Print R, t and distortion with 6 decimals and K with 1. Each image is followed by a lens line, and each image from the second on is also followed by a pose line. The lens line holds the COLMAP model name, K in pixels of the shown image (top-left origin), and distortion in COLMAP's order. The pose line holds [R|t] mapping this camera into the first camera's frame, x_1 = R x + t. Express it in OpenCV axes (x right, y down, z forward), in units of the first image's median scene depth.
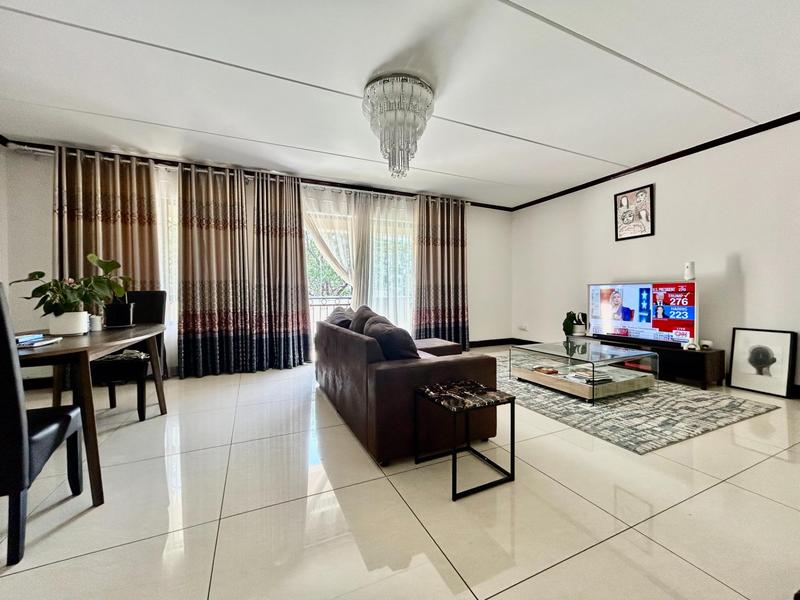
lens RADIAL K [[322.4, 0, 399.0], [0, 322.4, 299.3], [0, 0, 1]] dist [-0.003146, 0.001927]
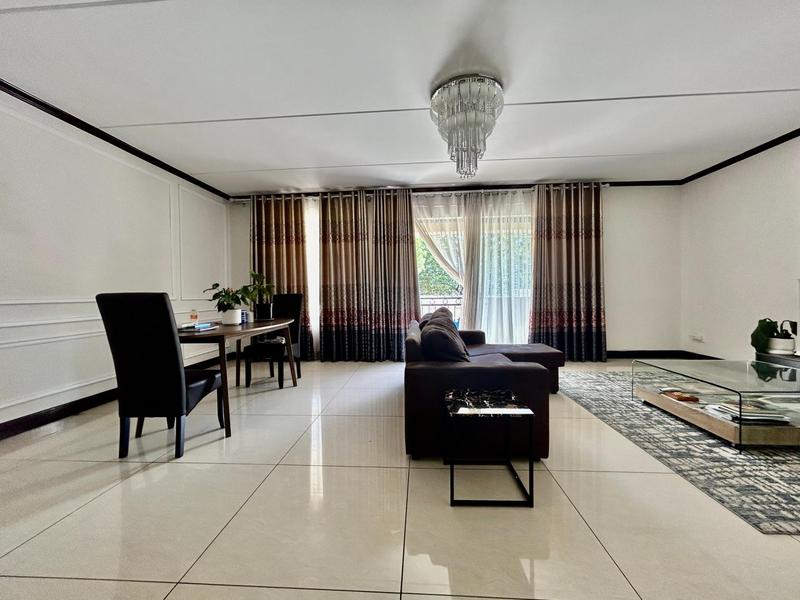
lens RADIAL K [[322.4, 0, 399.0], [0, 322.4, 299.3], [0, 0, 1]] dist [-0.003146, 0.001927]
pose [[0.881331, 0.003100, -0.472489, 0.206917], [-0.000266, 0.999982, 0.006066, -0.009408], [0.472499, -0.005221, 0.881315, 0.018207]]
